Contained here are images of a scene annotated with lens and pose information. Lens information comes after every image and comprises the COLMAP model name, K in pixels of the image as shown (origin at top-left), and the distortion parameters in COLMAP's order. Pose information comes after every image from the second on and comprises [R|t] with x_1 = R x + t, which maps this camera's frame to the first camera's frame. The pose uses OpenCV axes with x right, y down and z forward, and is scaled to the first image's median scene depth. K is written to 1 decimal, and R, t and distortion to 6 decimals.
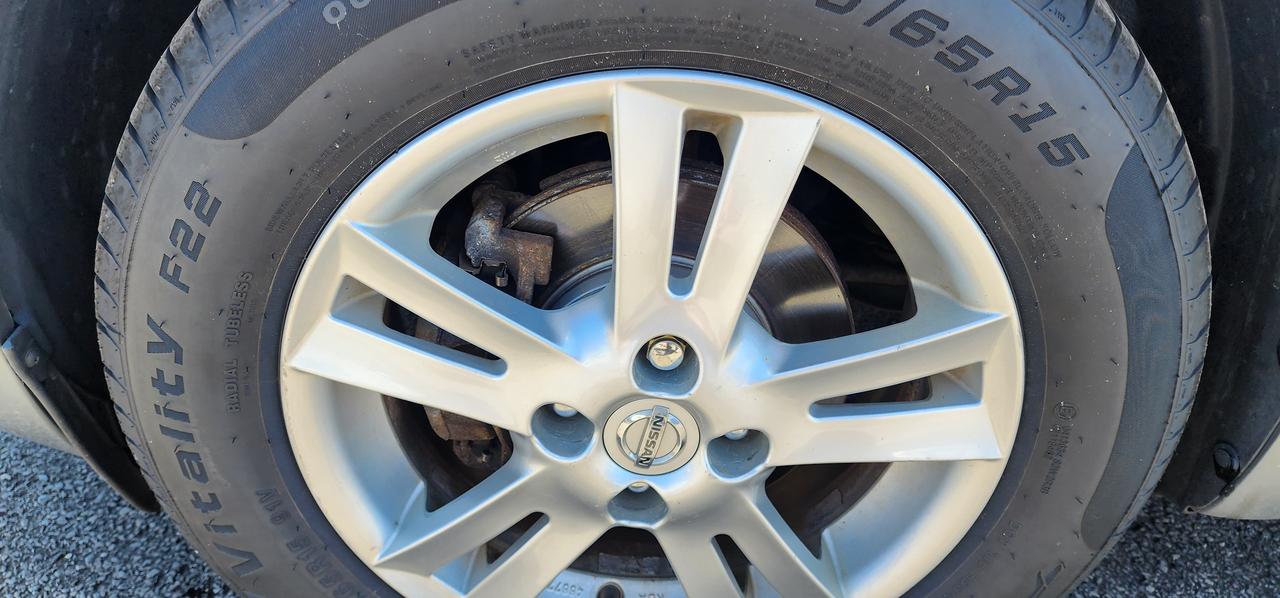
lens RADIAL K [[866.9, 0, 644.5], [0, 866.9, 298.4], [0, 0, 1]] dist [0.081768, -0.075945]
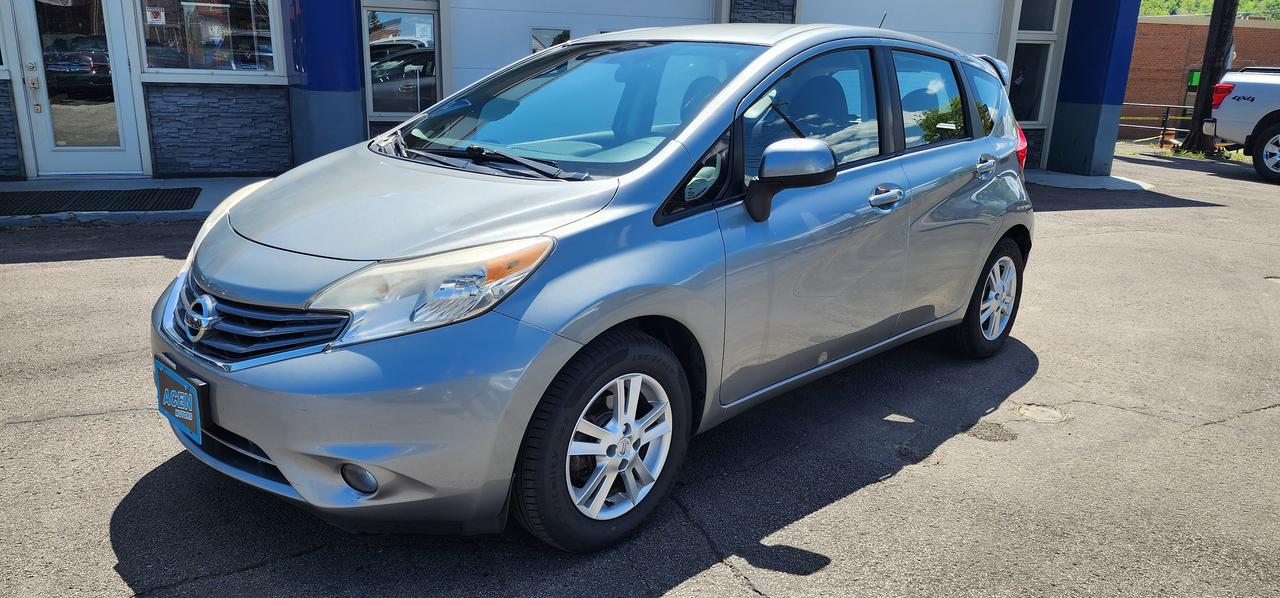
lens RADIAL K [[860.4, 0, 621.4], [0, 860.4, 298.9], [0, 0, 1]] dist [0.080180, -0.072168]
pose [[0.706675, -0.188877, 0.681862, -3.175577], [0.335135, 0.938101, -0.087475, -0.201388], [-0.623134, 0.290332, 0.726231, -2.763832]]
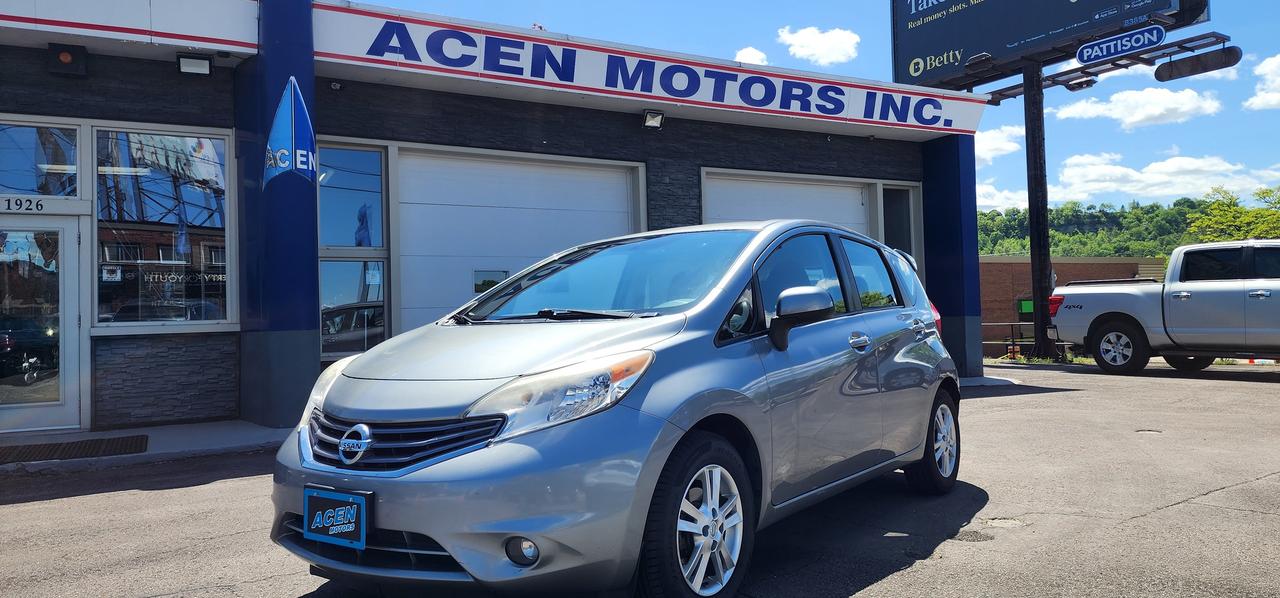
lens RADIAL K [[866.9, 0, 644.5], [0, 866.9, 298.4], [0, 0, 1]] dist [0.081768, -0.075945]
pose [[0.582225, -0.015451, 0.812881, -5.022541], [0.431721, 0.853092, -0.293004, 0.358020], [-0.688935, 0.521532, 0.503362, -2.436463]]
